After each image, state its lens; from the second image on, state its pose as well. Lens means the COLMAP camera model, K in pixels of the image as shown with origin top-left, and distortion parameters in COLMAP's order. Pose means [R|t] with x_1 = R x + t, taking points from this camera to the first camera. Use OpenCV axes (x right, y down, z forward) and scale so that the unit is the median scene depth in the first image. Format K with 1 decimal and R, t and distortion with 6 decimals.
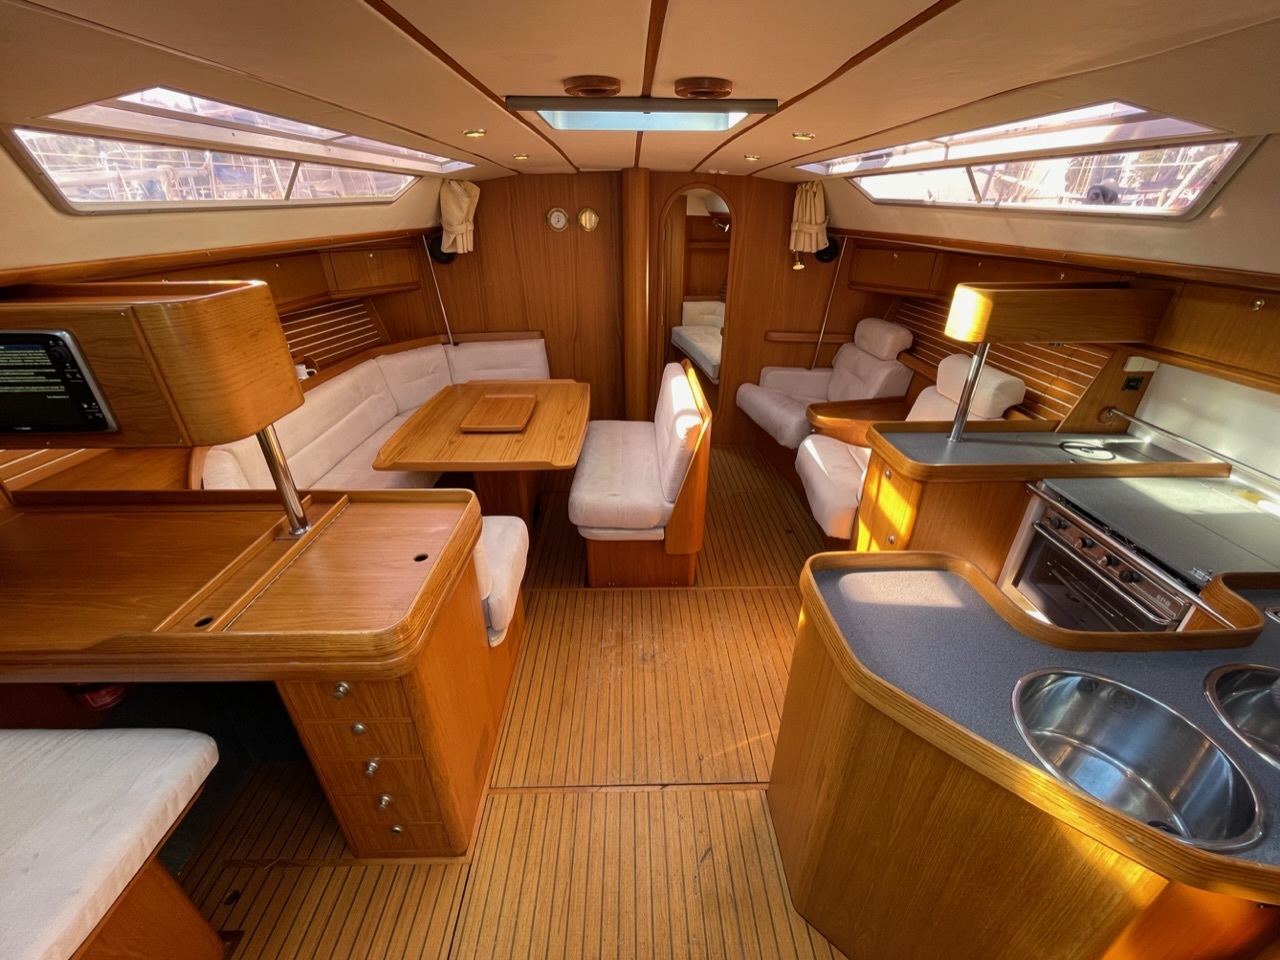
lens RADIAL K [[515.6, 0, 641.1], [0, 515.6, 477.8], [0, 0, 1]] dist [-0.002902, -0.000133]
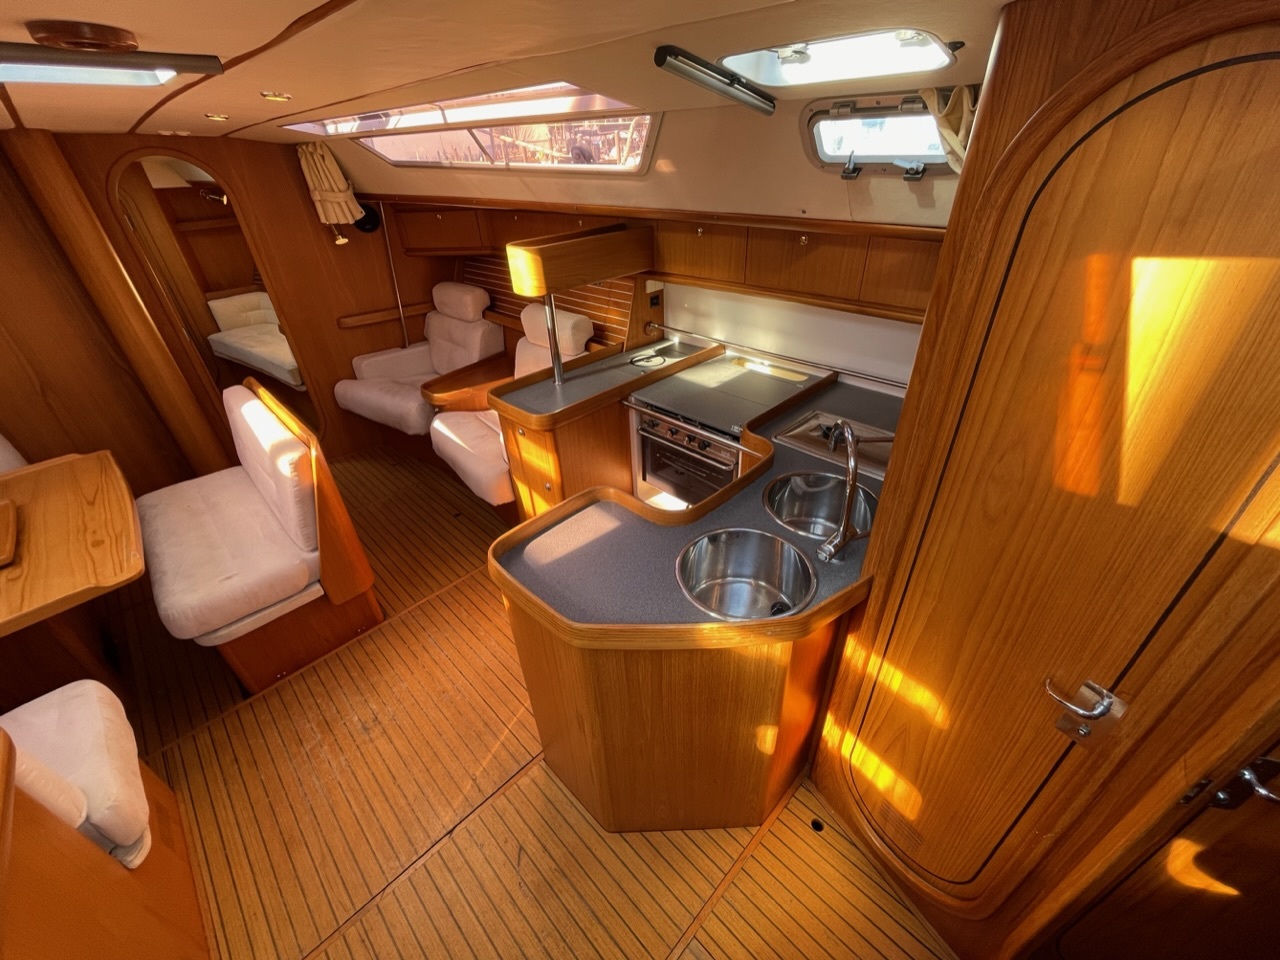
lens RADIAL K [[515.6, 0, 641.1], [0, 515.6, 477.8], [0, 0, 1]] dist [-0.002902, -0.000133]
pose [[0.720109, -0.399095, 0.567597, 0.016079], [0.355299, 0.914735, 0.192411, -0.035990], [-0.595991, 0.063110, 0.800507, 0.009033]]
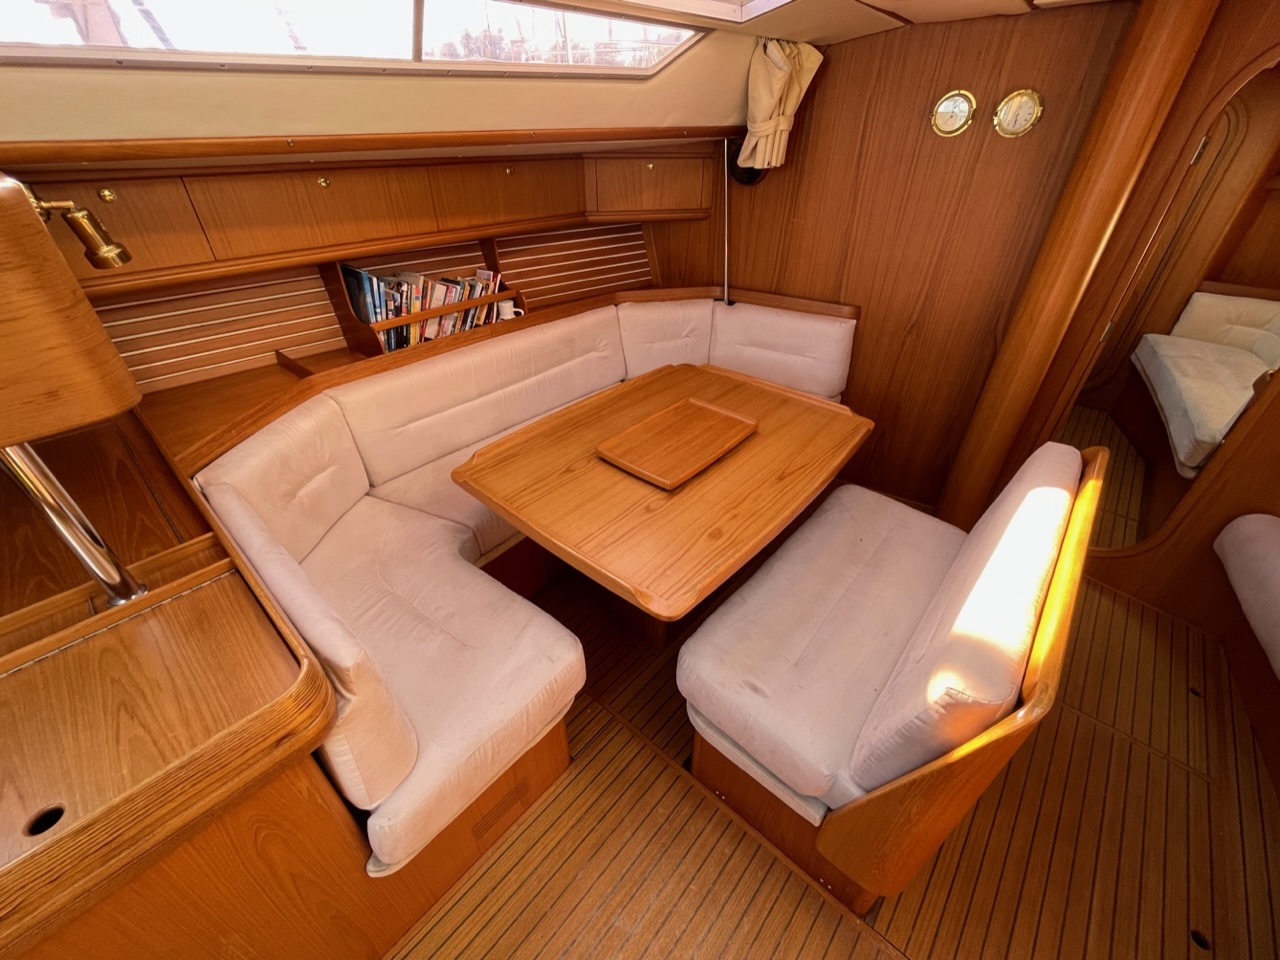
lens RADIAL K [[515.6, 0, 641.1], [0, 515.6, 477.8], [0, 0, 1]] dist [-0.002902, -0.000133]
pose [[0.736582, 0.380507, -0.559161, 0.076195], [-0.312449, 0.924666, 0.217643, -0.258613], [0.599852, 0.014397, 0.799982, 0.601352]]
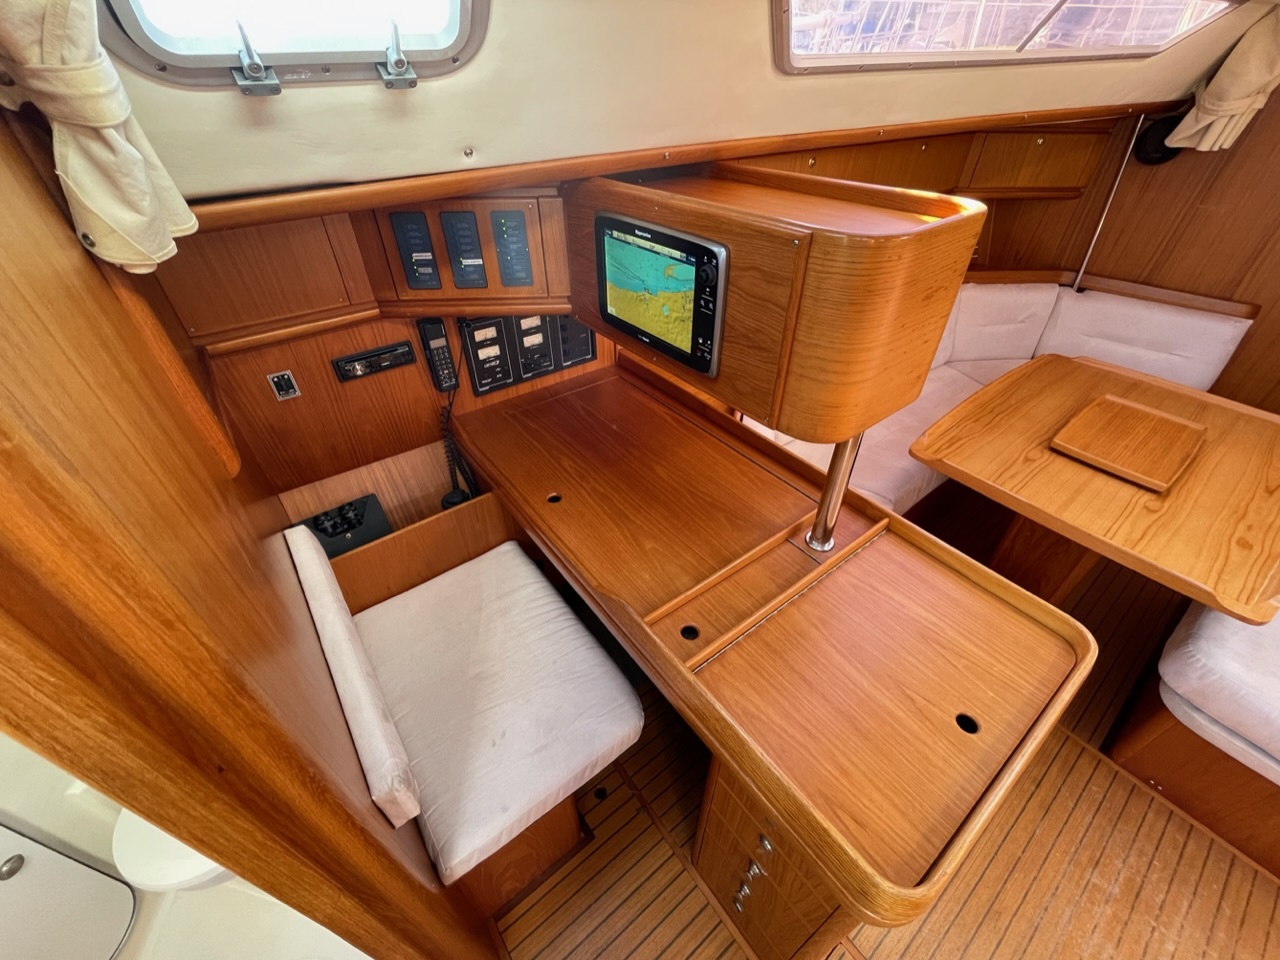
lens RADIAL K [[515.6, 0, 641.1], [0, 515.6, 477.8], [0, 0, 1]] dist [-0.002902, -0.000133]
pose [[0.598788, 0.498473, -0.626879, -0.266876], [-0.369350, 0.866376, 0.336114, -0.097589], [0.710657, 0.030277, 0.702887, 0.189256]]
